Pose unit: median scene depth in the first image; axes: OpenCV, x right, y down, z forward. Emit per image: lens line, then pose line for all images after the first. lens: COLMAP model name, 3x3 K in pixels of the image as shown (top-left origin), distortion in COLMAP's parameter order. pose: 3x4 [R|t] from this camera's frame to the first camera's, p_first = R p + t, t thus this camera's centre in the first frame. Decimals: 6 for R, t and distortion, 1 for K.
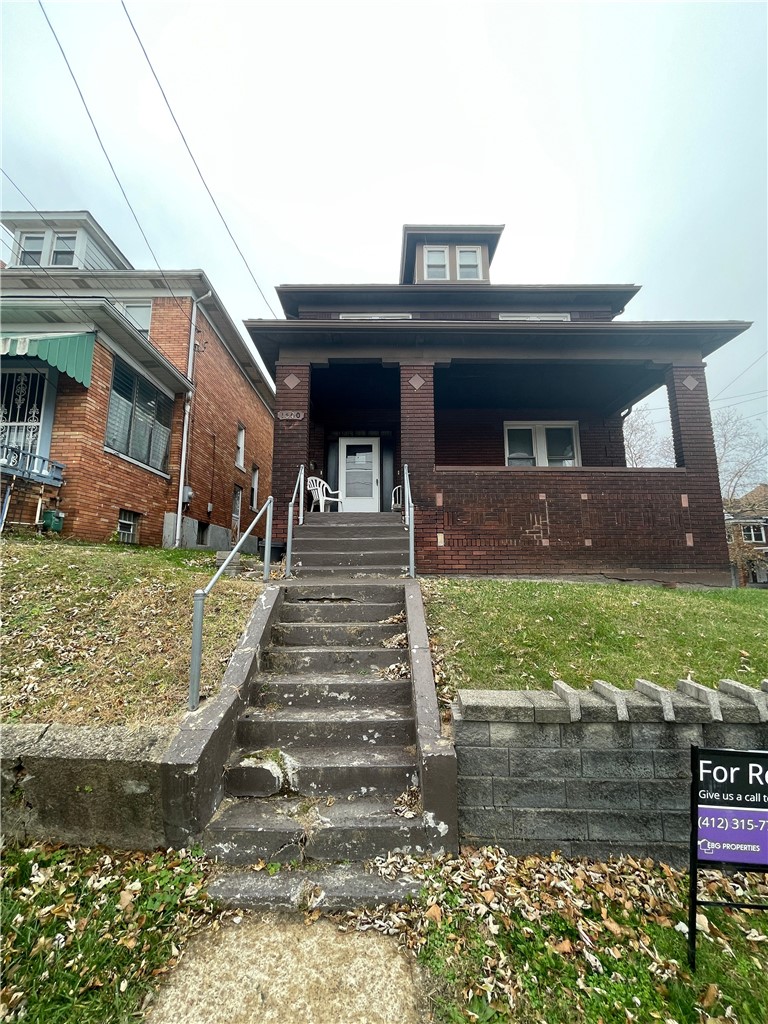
lens RADIAL K [[411.4, 0, 380.2], [0, 411.4, 506.2], [0, 0, 1]] dist [-0.005332, 0.002161]
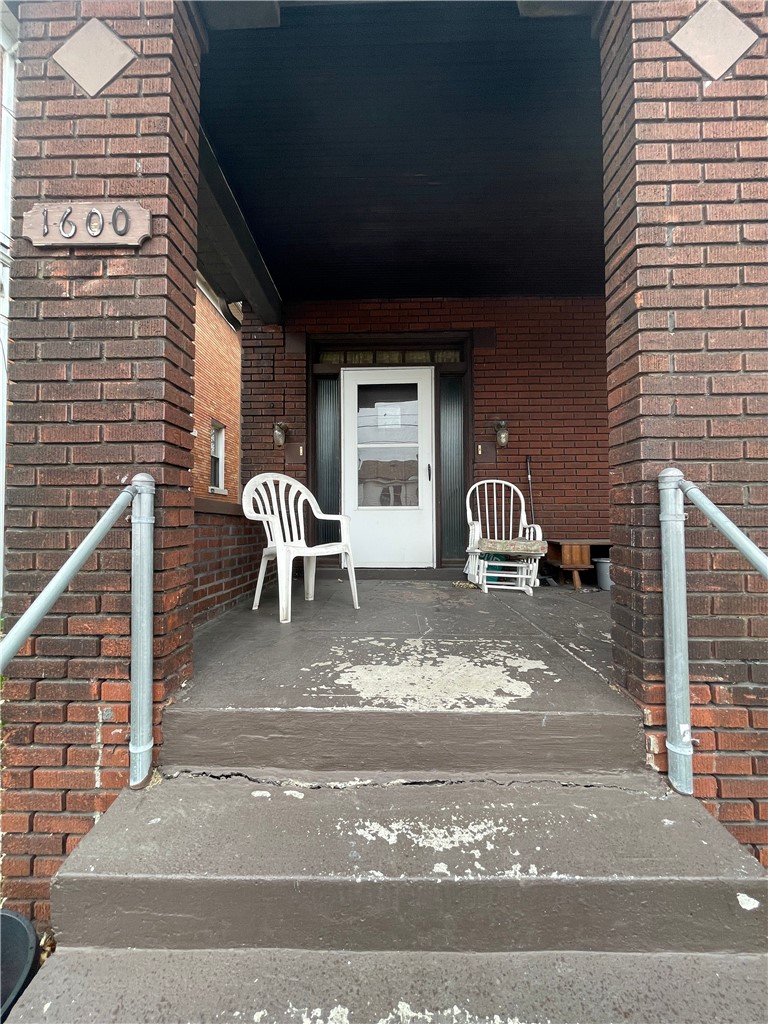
lens RADIAL K [[411.4, 0, 380.2], [0, 411.4, 506.2], [0, 0, 1]] dist [-0.005332, 0.002161]
pose [[0.999681, -0.005907, -0.024568, -0.050061], [0.008935, 0.992113, 0.125024, -0.077640], [0.023635, -0.125204, 0.991849, 0.569892]]
